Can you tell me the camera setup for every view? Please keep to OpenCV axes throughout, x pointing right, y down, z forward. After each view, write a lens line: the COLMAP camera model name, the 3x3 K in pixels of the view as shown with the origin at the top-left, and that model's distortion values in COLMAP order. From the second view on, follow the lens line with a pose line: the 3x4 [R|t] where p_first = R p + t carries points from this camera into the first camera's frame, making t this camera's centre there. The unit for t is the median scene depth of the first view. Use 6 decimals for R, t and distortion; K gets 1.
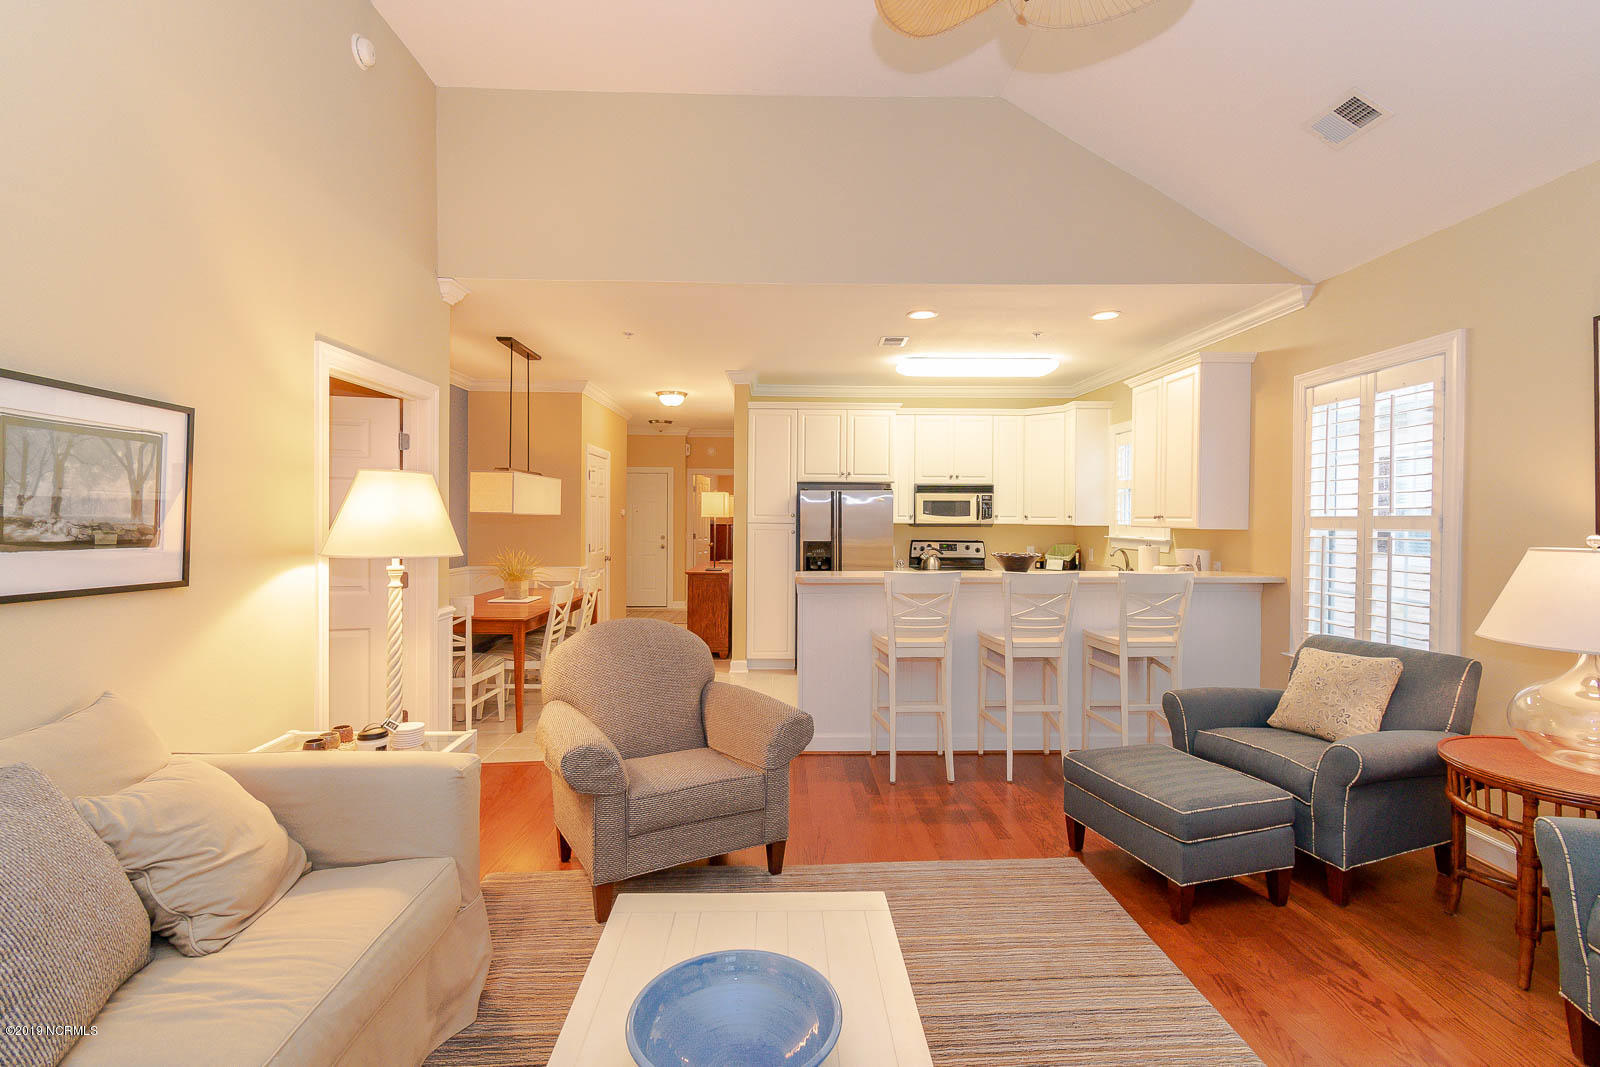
lens RADIAL K [[729.2, 0, 826.4], [0, 729.2, 519.2], [0, 0, 1]] dist [0.002941, 0.000001]
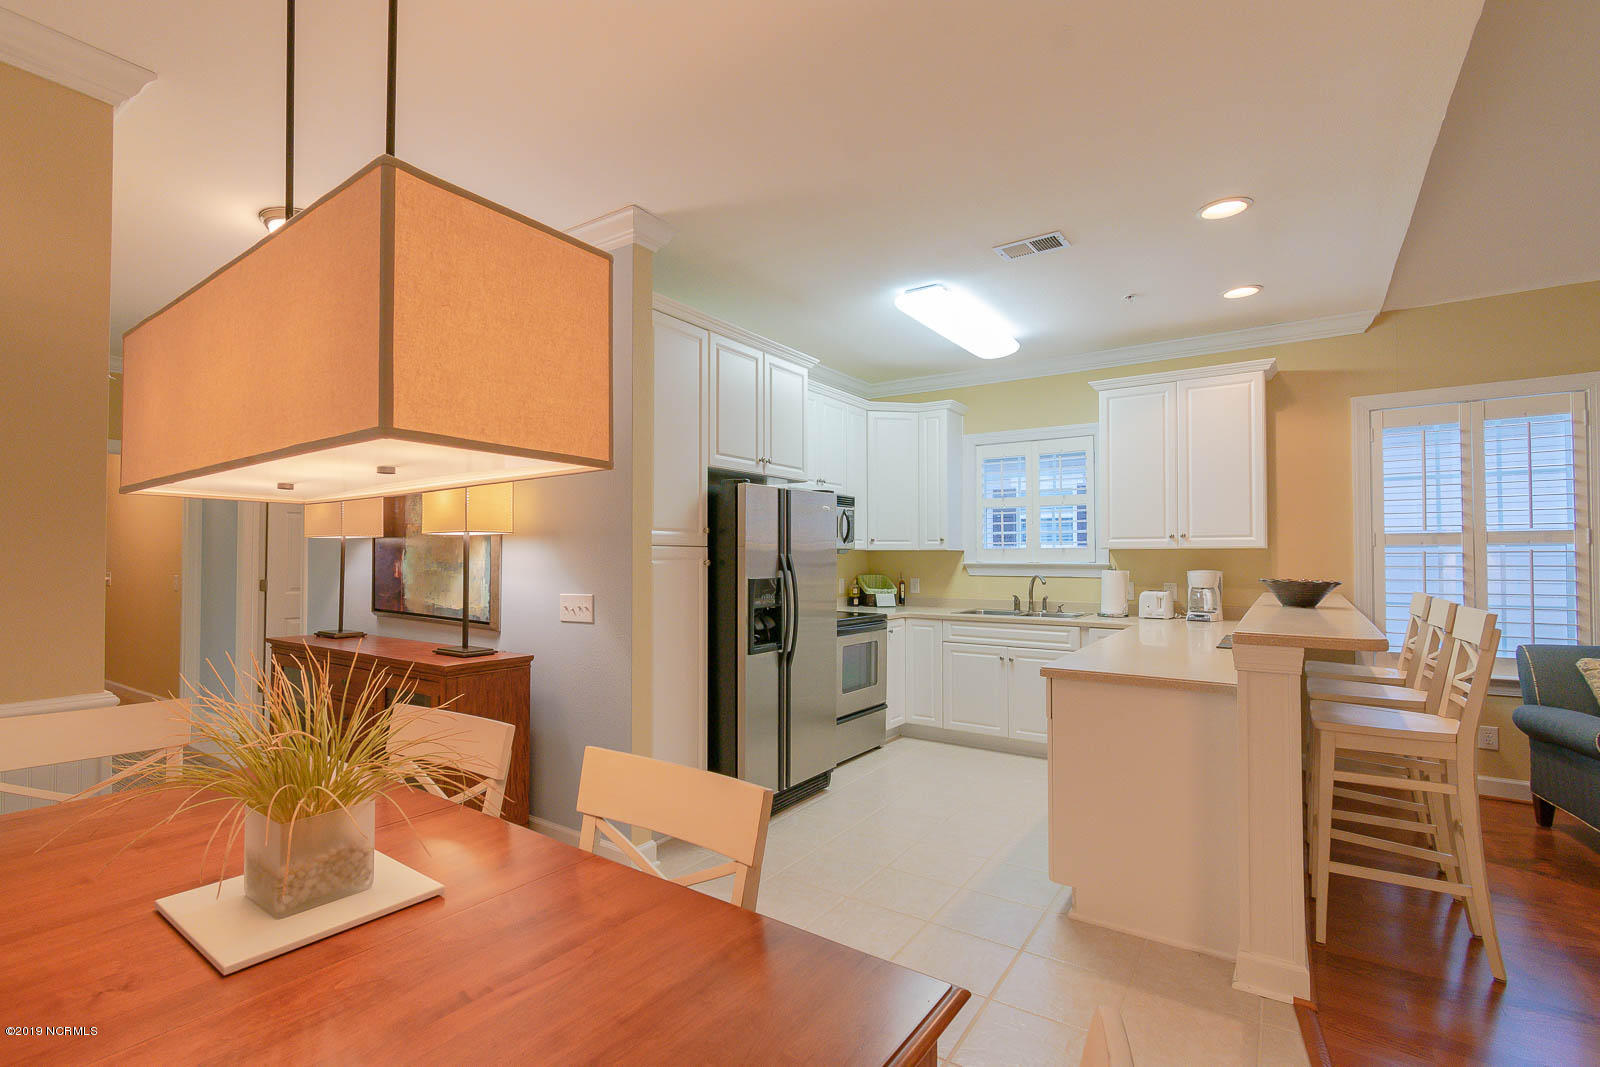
lens RADIAL K [[723.4, 0, 798.7], [0, 723.4, 541.7], [0, 0, 1]] dist [0.000909, 0.000122]
pose [[0.622605, 0.009932, 0.782473, -0.420179], [0.007260, 0.999803, -0.018467, 0.013143], [-0.782502, 0.017179, 0.622411, 0.645775]]
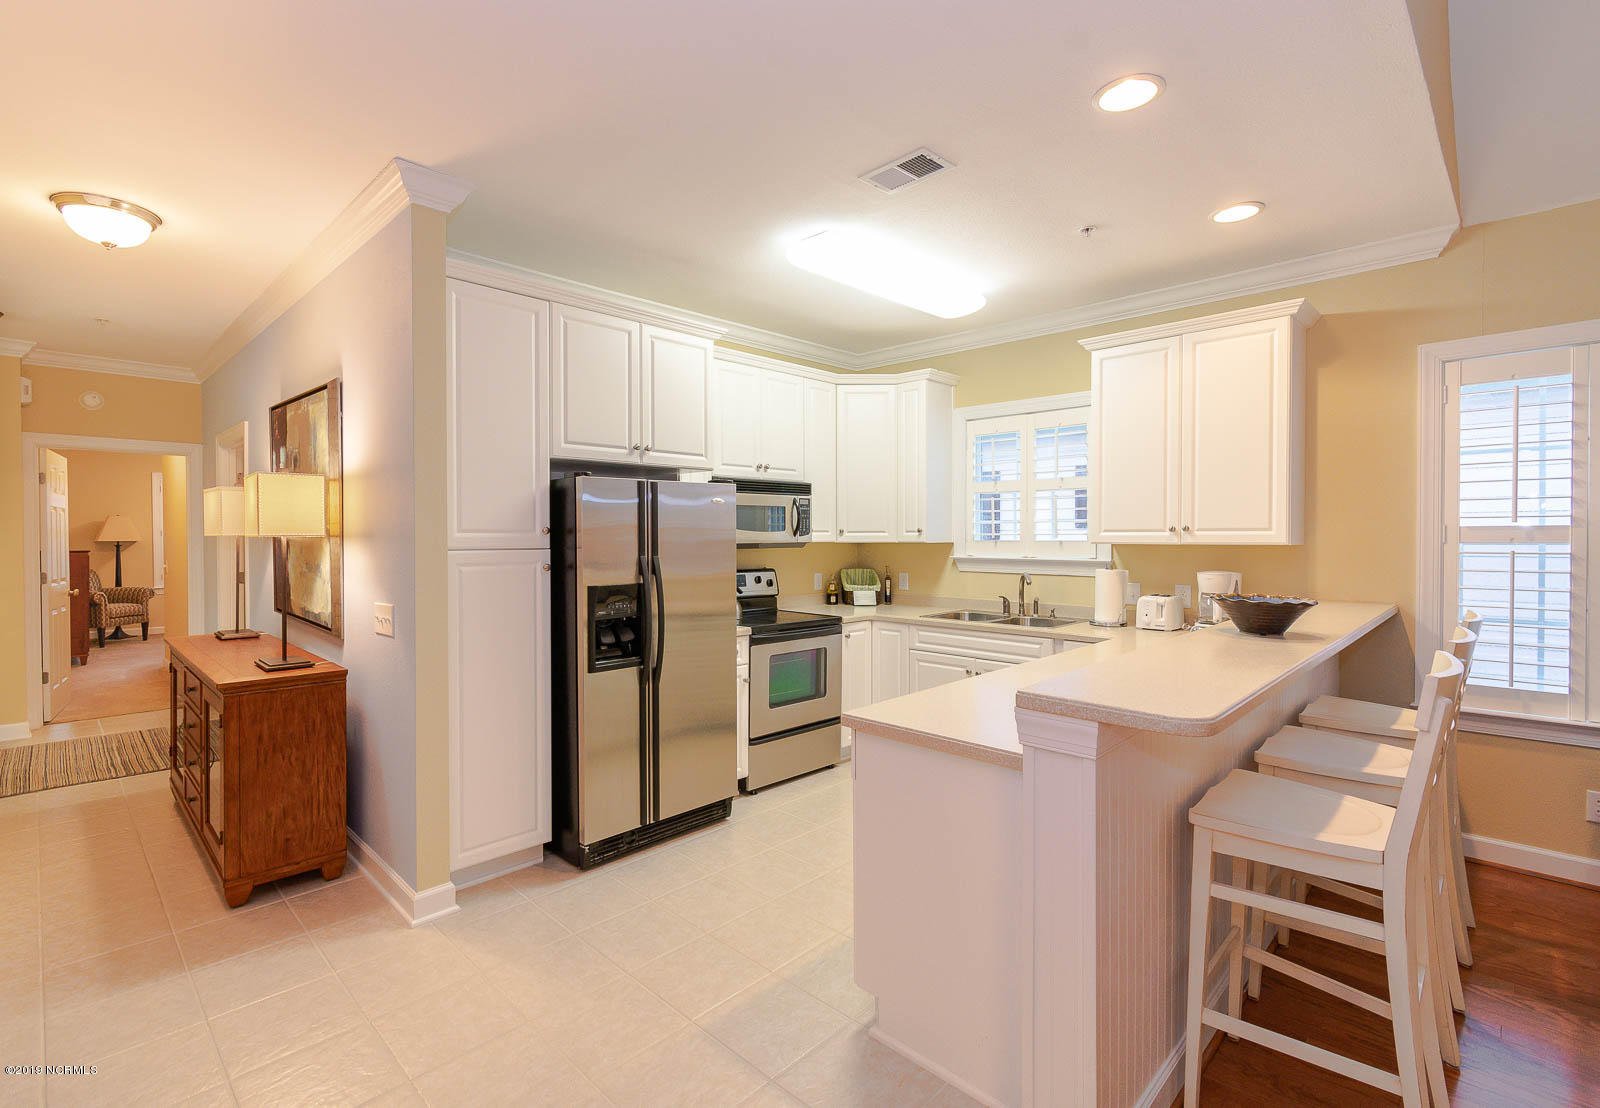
lens RADIAL K [[734.4, 0, 804.9], [0, 734.4, 541.6], [0, 0, 1]] dist [0.007636, 0.000165]
pose [[0.740716, -0.014066, 0.671671, -0.242264], [0.009352, 0.999900, 0.010626, -0.001649], [-0.671753, -0.001589, 0.740774, 0.565270]]
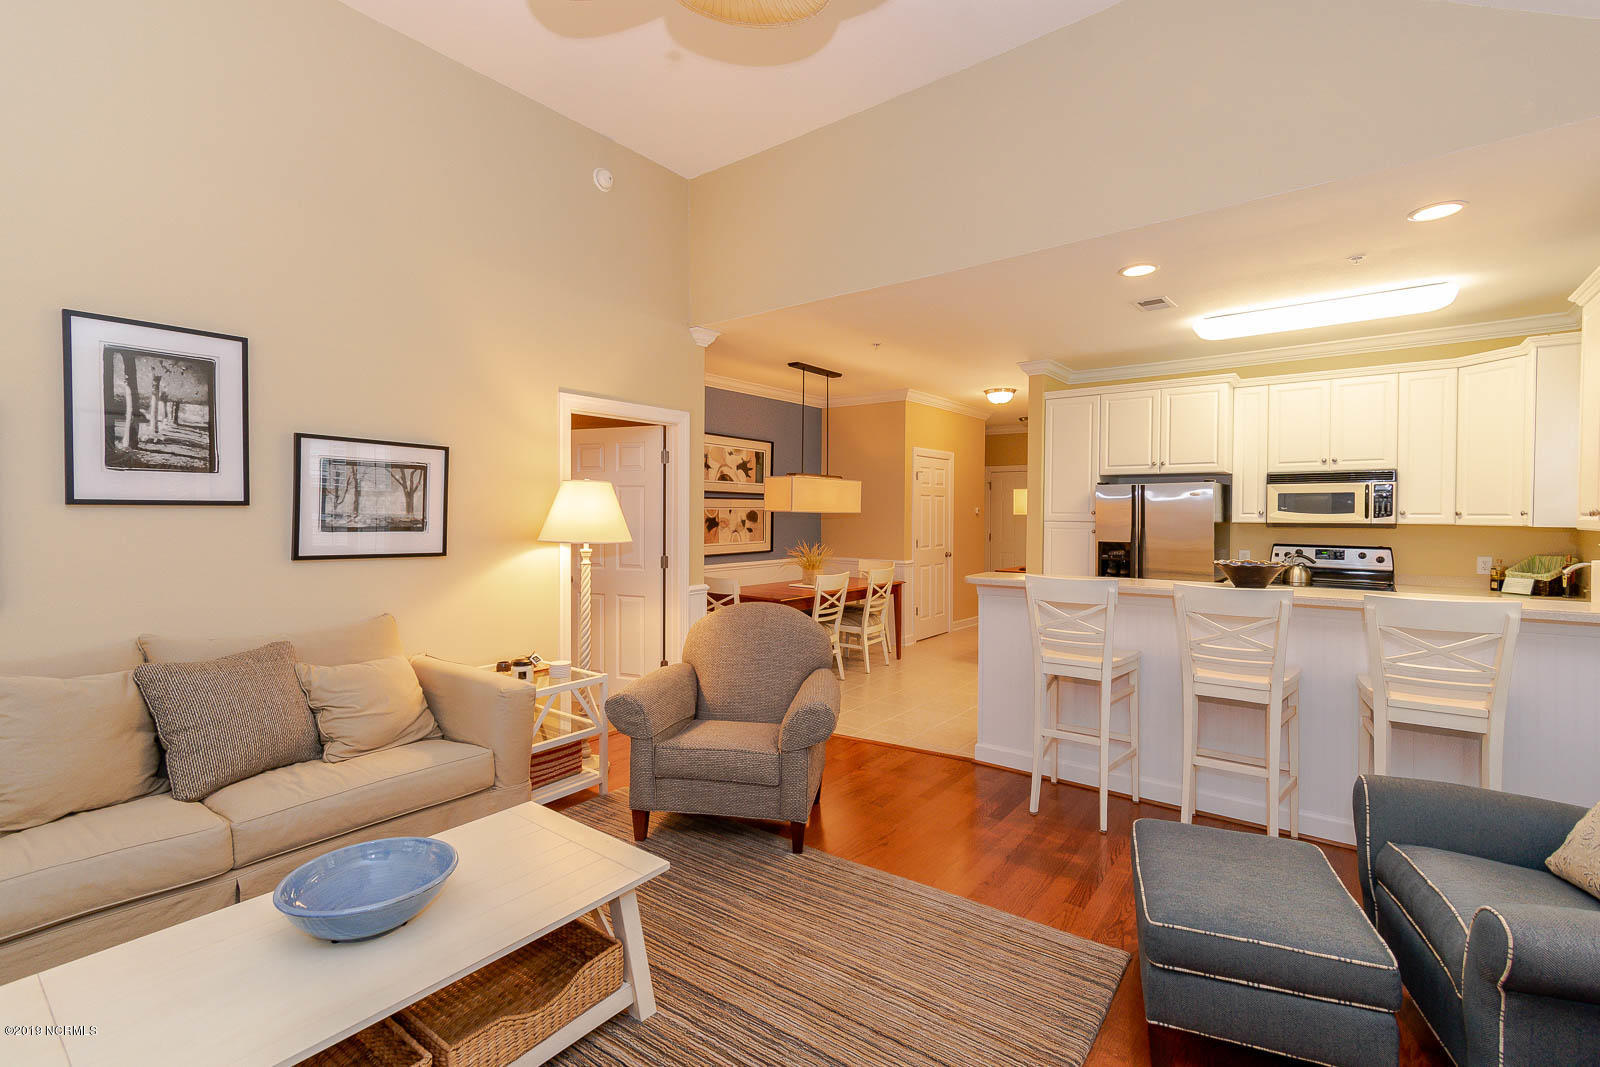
lens RADIAL K [[729.2, 0, 826.4], [0, 729.2, 519.2], [0, 0, 1]] dist [0.002941, 0.000001]
pose [[0.772863, 0.002340, -0.634568, 0.278896], [-0.001743, 0.999997, 0.001566, 0.001779], [0.634570, -0.000104, 0.772865, 0.095629]]
